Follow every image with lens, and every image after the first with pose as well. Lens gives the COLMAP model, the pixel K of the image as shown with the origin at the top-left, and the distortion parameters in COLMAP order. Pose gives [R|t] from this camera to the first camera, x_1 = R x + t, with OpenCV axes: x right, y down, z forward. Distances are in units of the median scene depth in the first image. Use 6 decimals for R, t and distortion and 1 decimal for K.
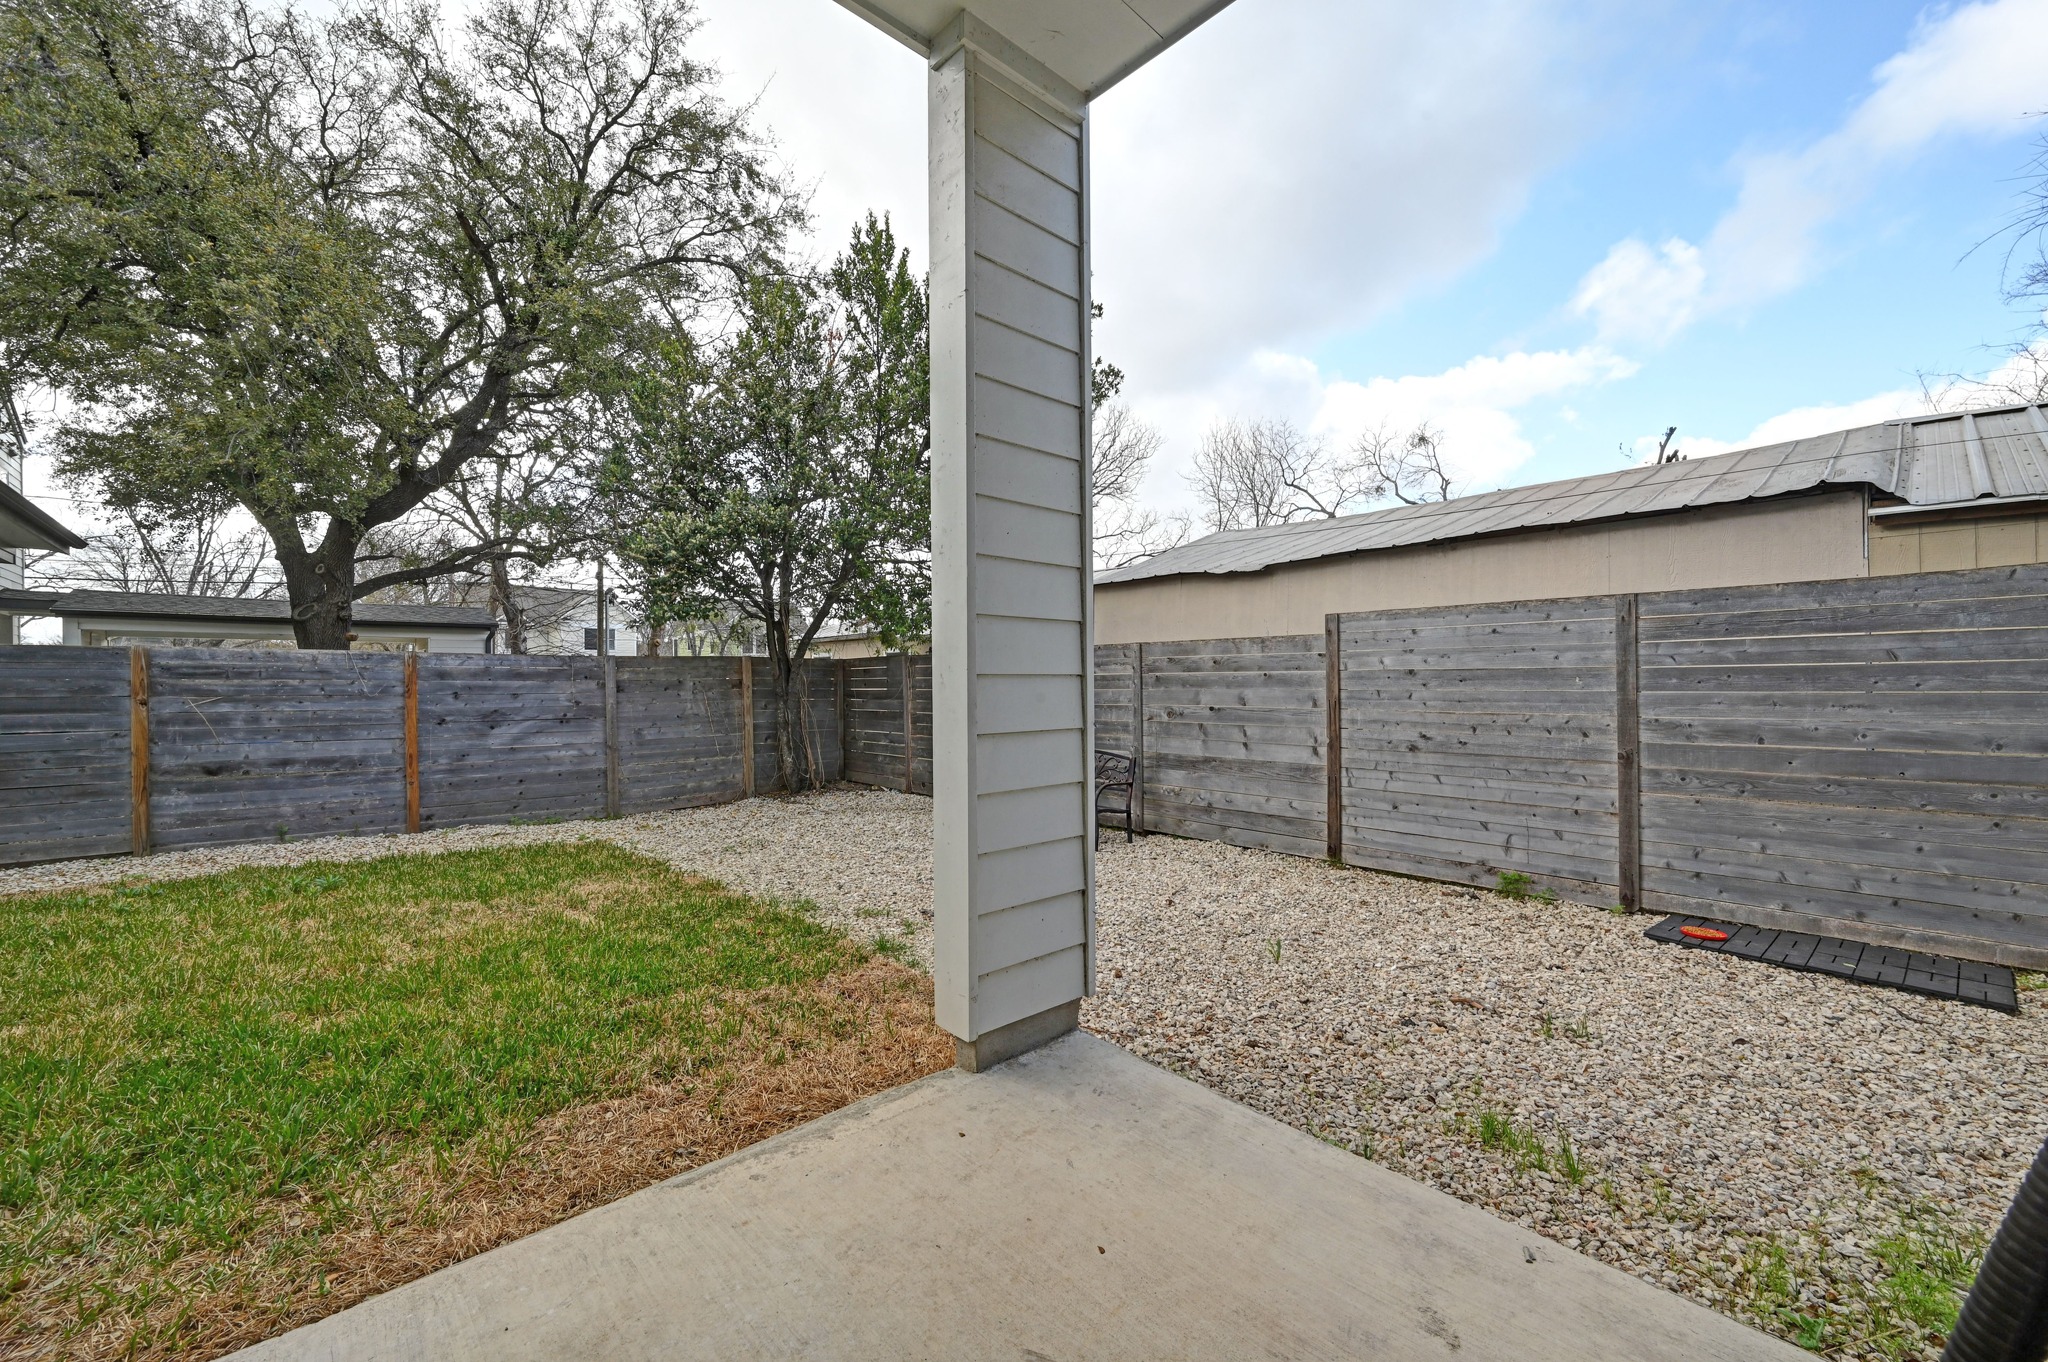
lens RADIAL K [[805.3, 0, 1027.6], [0, 805.3, 684.2], [0, 0, 1]] dist [-0.002401, 0.000019]
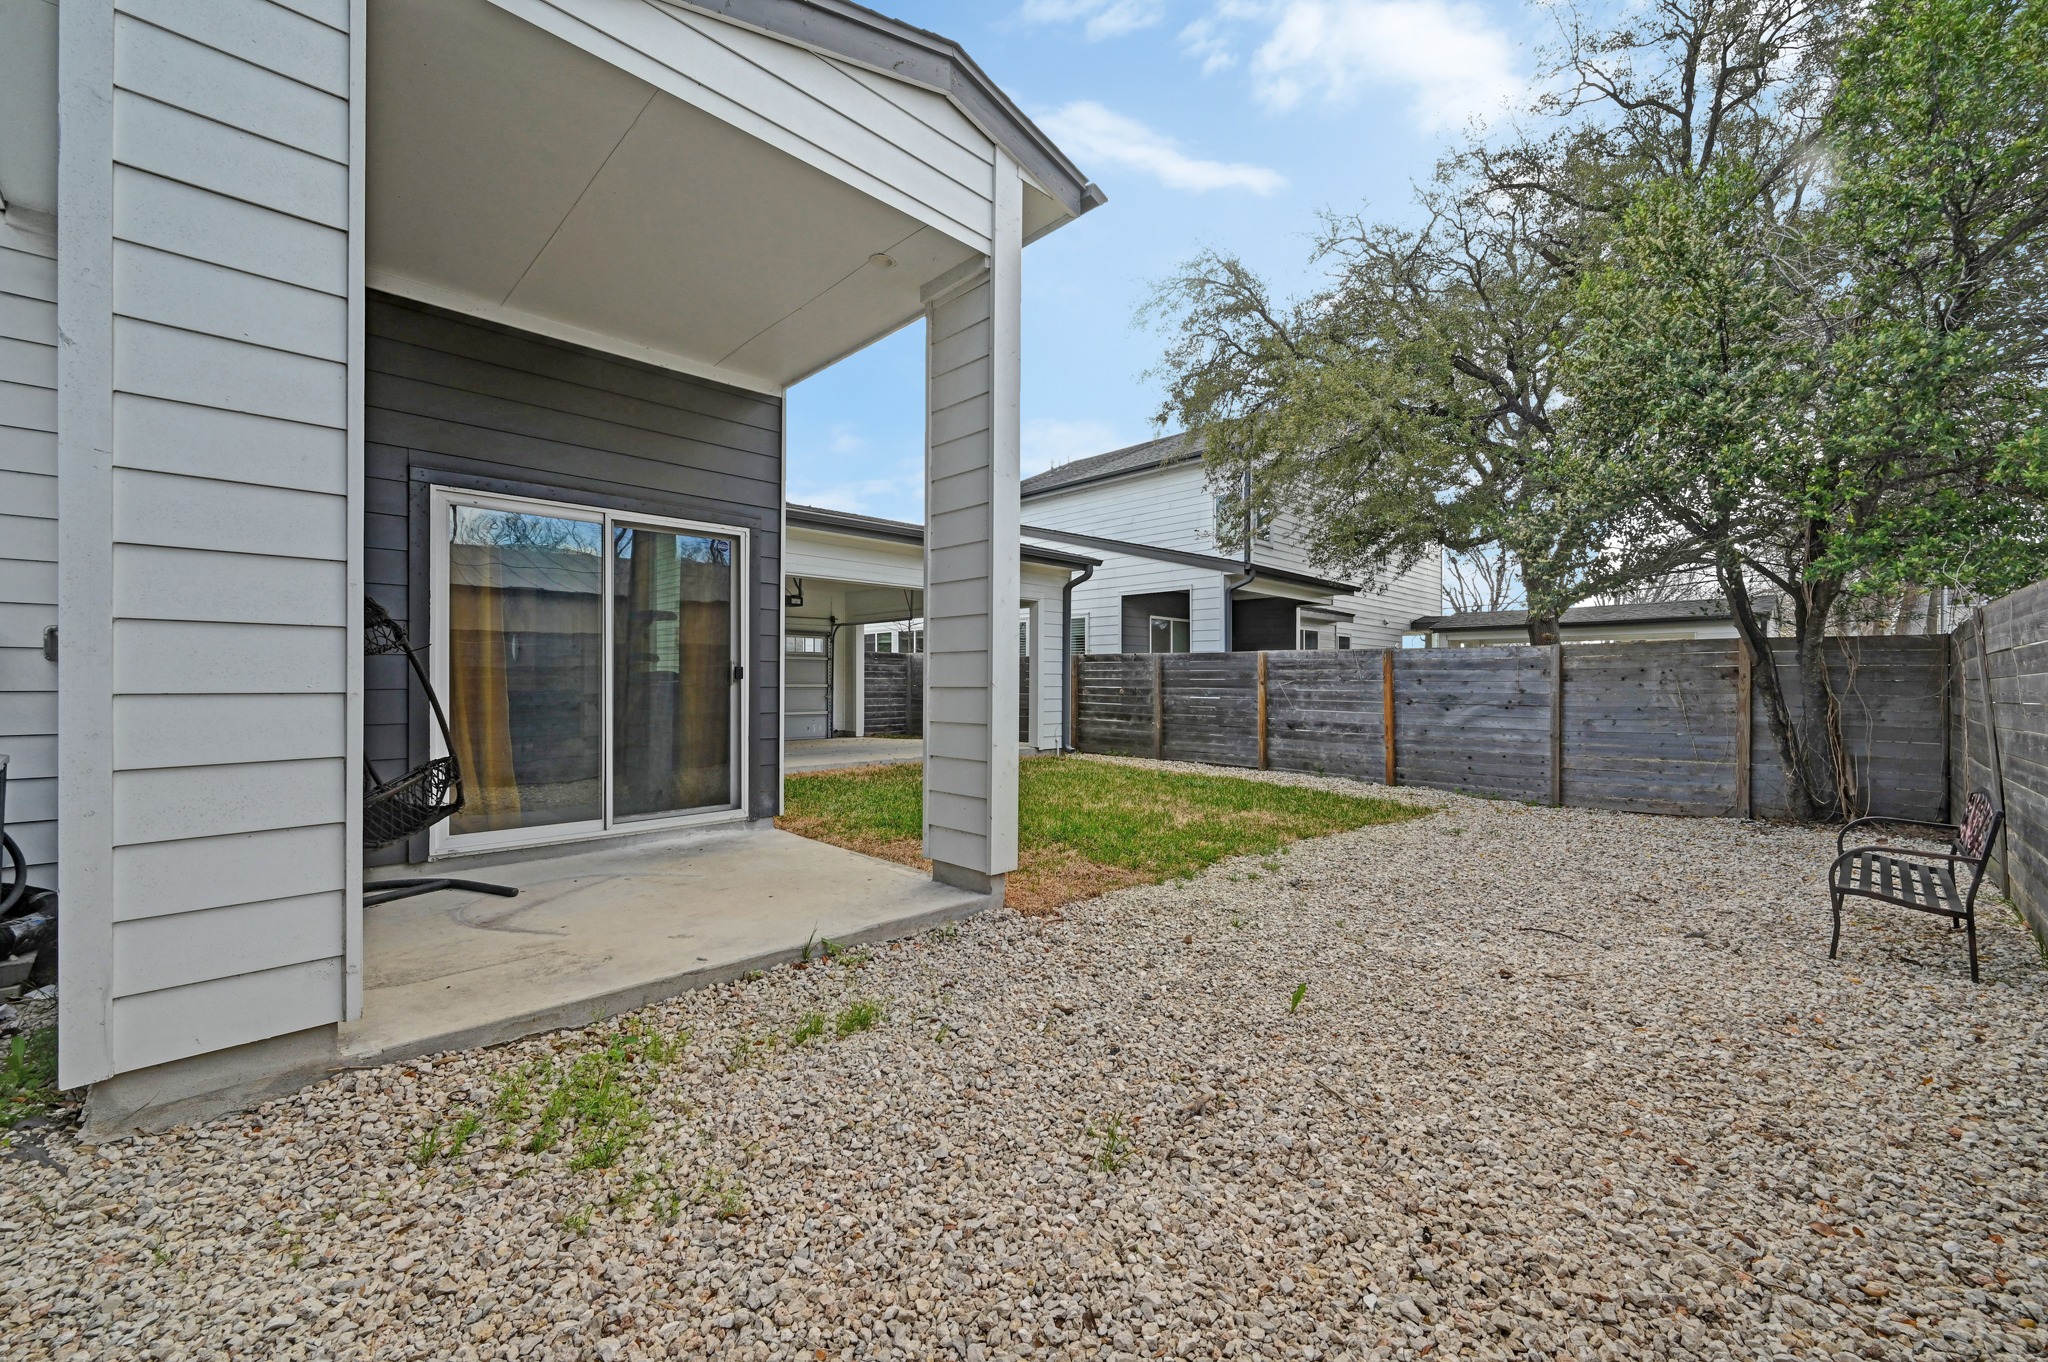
lens RADIAL K [[805.3, 0, 1027.6], [0, 805.3, 684.2], [0, 0, 1]] dist [-0.002401, 0.000019]
pose [[0.031449, 0.007054, -0.999480, 0.601649], [-0.007548, 0.999948, 0.006820, 0.015775], [0.999477, 0.007329, 0.031500, 0.409235]]
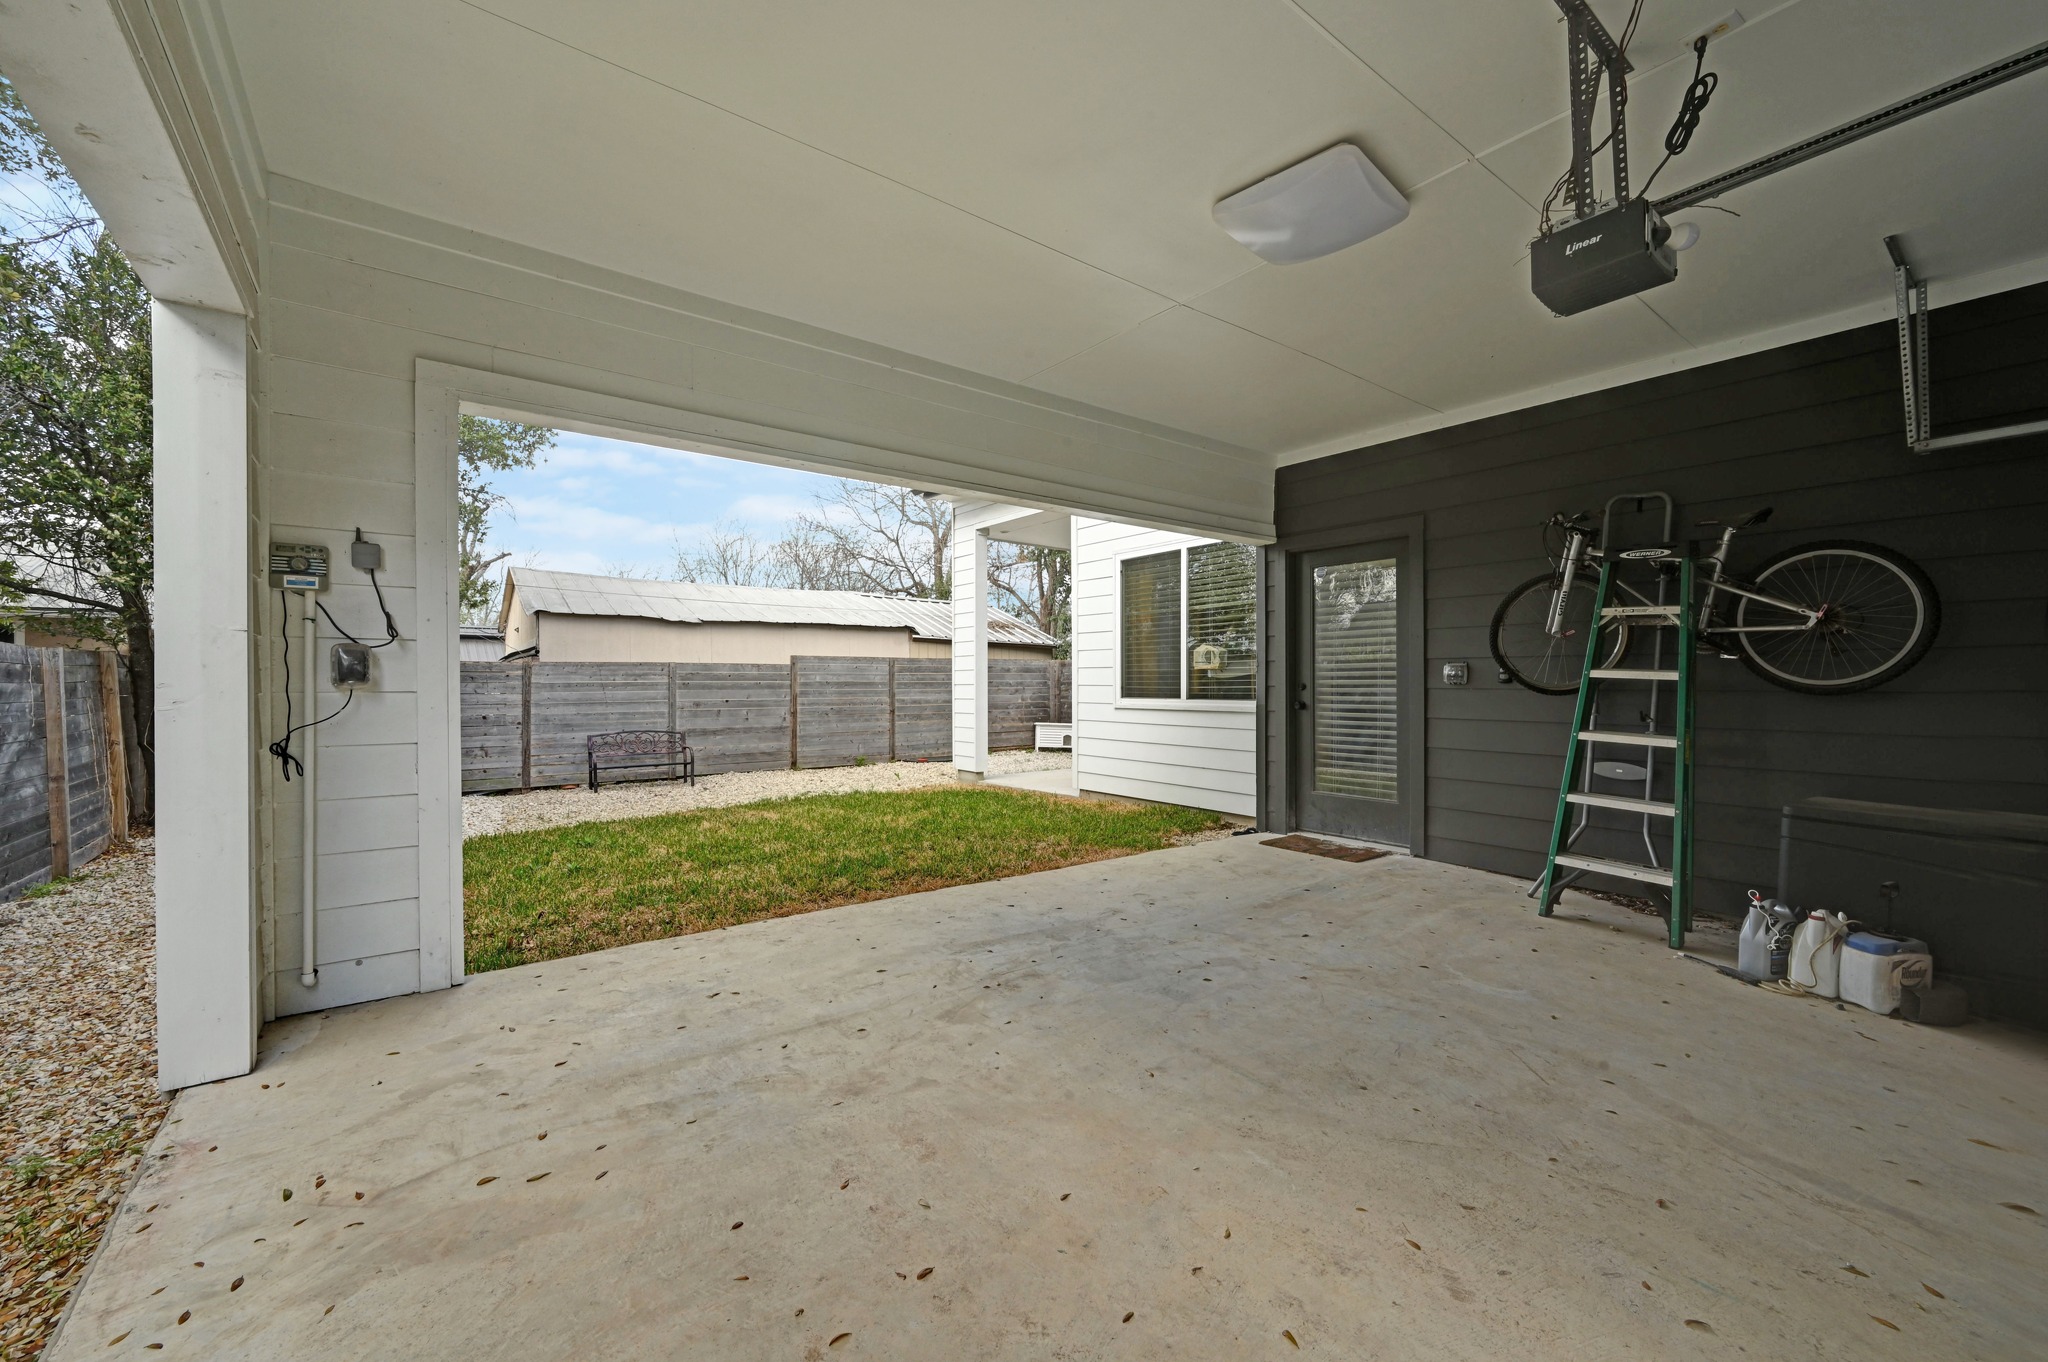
lens RADIAL K [[805.3, 0, 1027.6], [0, 805.3, 684.2], [0, 0, 1]] dist [-0.002401, 0.000019]
pose [[0.092862, 0.004379, 0.995669, -1.474301], [0.004257, 0.999979, -0.004795, 0.003317], [-0.995670, 0.004684, 0.092841, 0.132400]]
